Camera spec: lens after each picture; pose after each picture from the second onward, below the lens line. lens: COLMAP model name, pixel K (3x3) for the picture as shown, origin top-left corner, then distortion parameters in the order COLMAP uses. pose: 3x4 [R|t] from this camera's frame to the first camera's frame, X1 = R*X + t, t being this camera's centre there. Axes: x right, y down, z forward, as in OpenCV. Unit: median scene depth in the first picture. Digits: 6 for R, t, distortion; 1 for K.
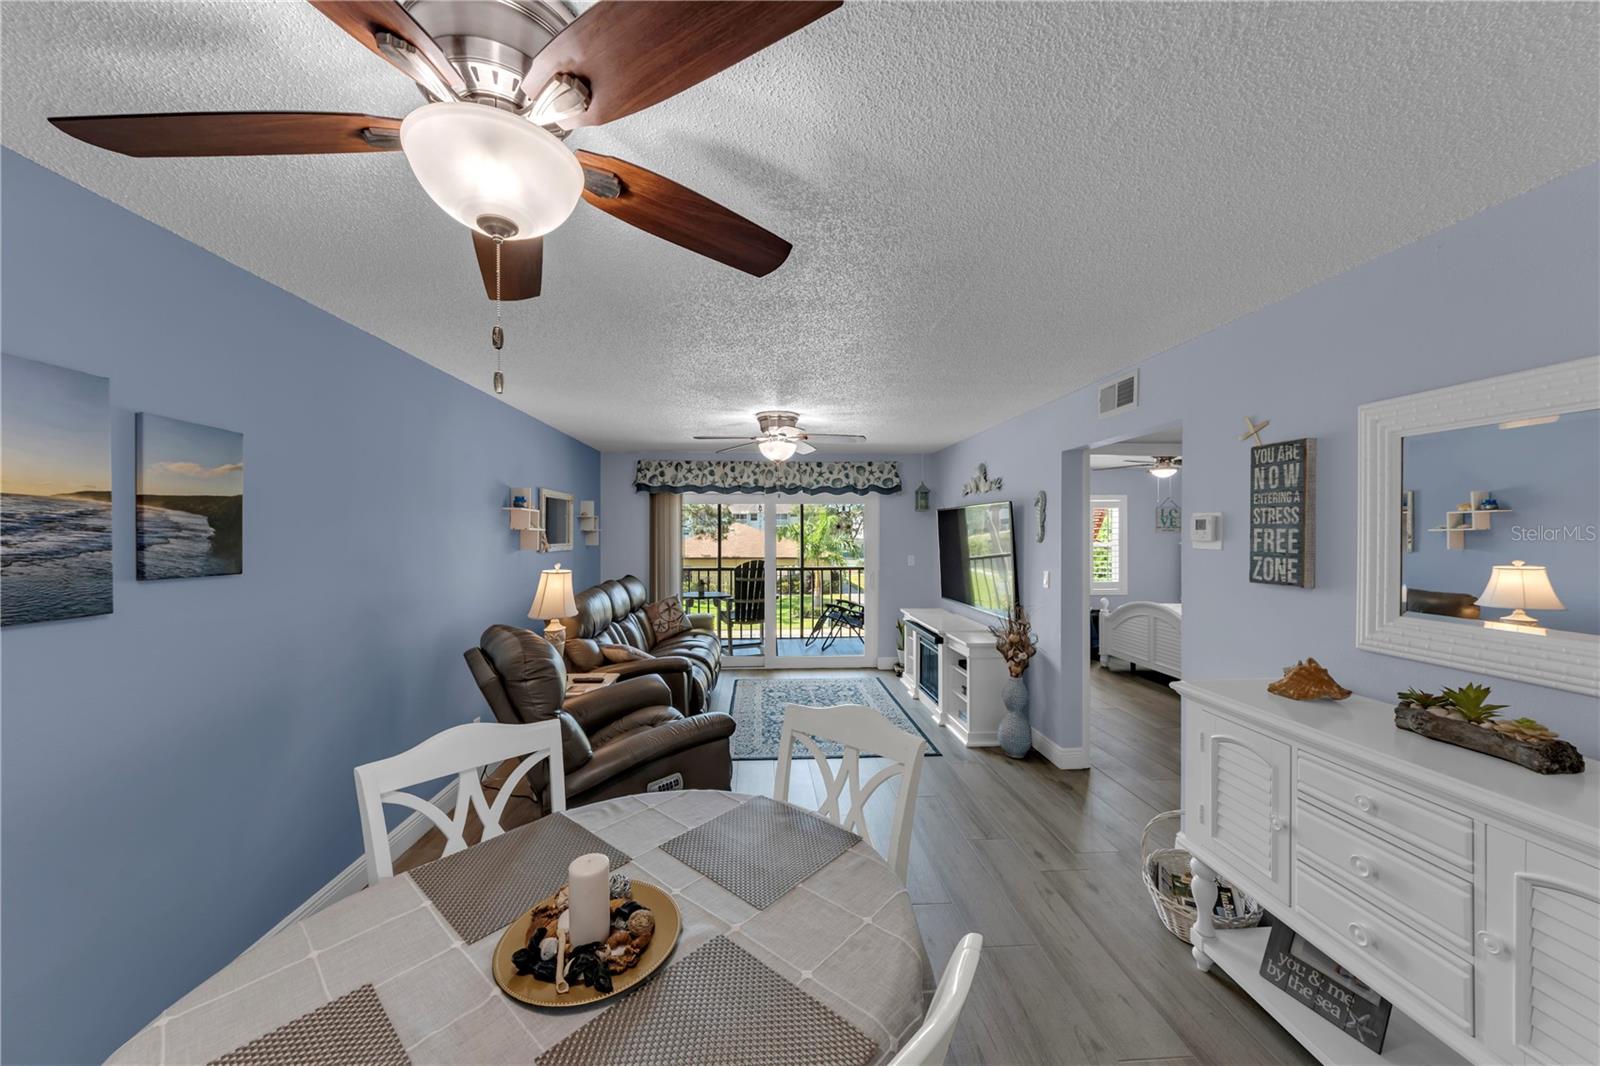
lens RADIAL K [[577.0, 0, 792.4], [0, 577.0, 536.5], [0, 0, 1]] dist [-0.000338, -0.000214]
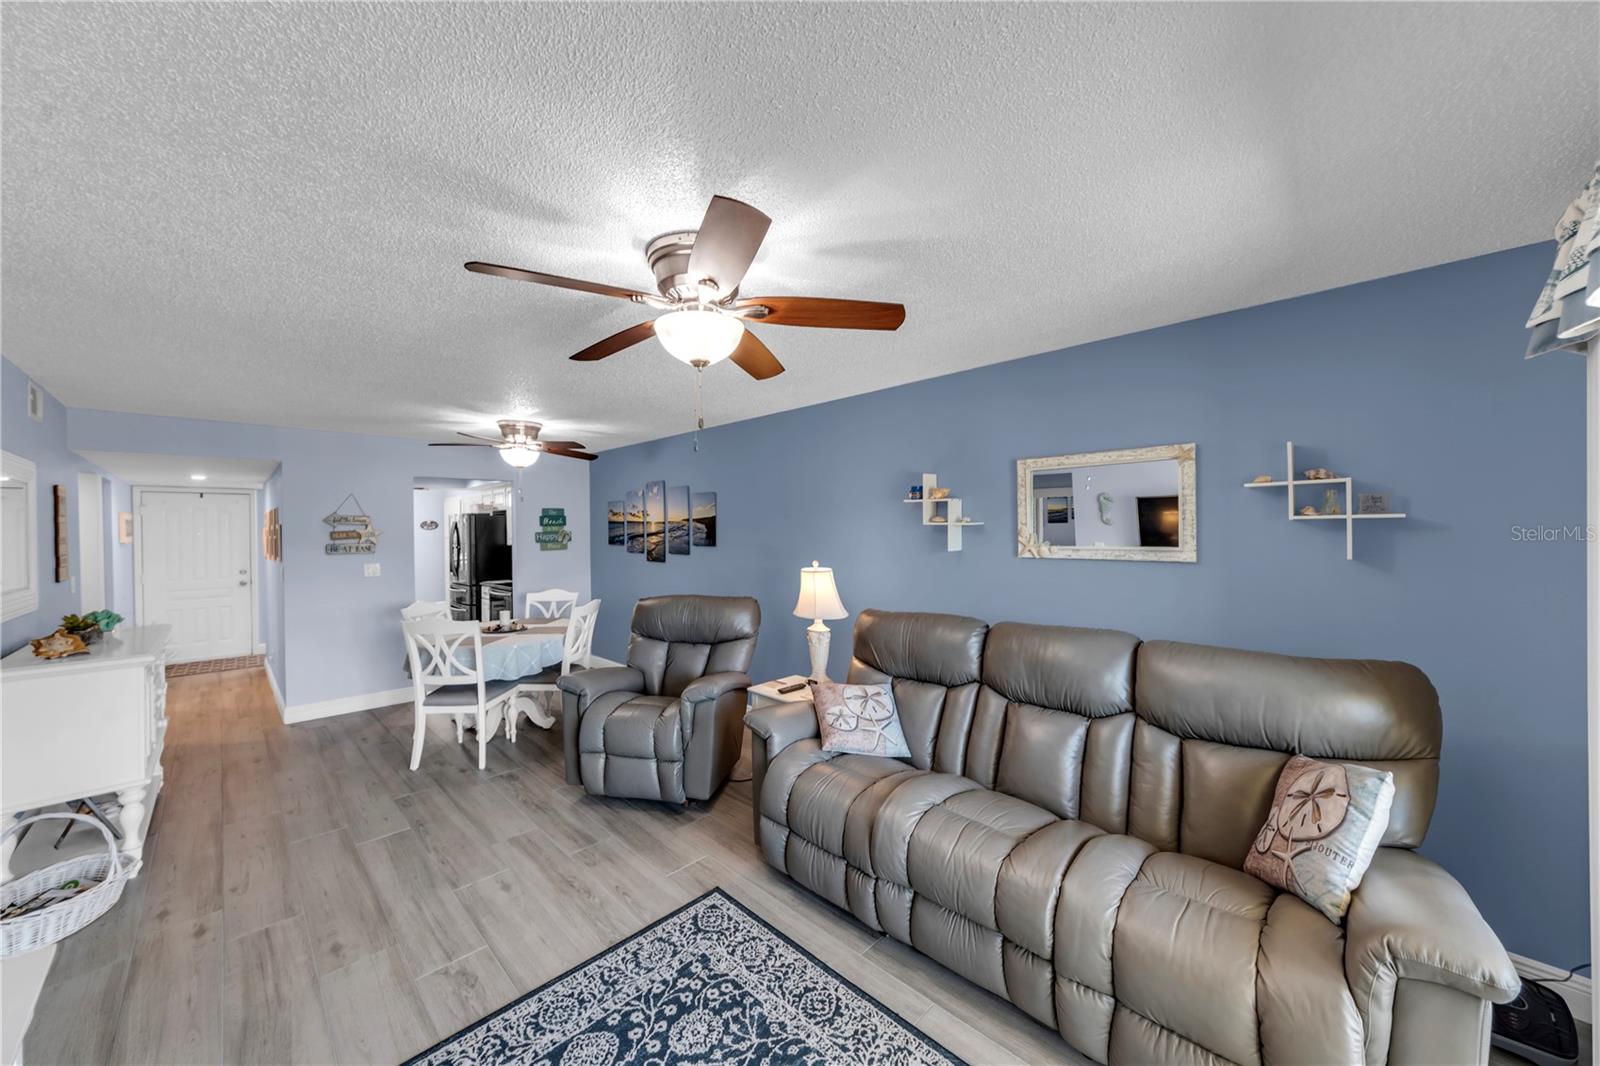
lens RADIAL K [[574.1, 0, 783.8], [0, 574.1, 531.7], [0, 0, 1]] dist [0.002908, -0.000068]
pose [[-0.753548, 0.009891, -0.657318, 0.171317], [0.006082, 0.999949, 0.008074, -0.007049], [0.657364, 0.002086, -0.753570, 1.126124]]
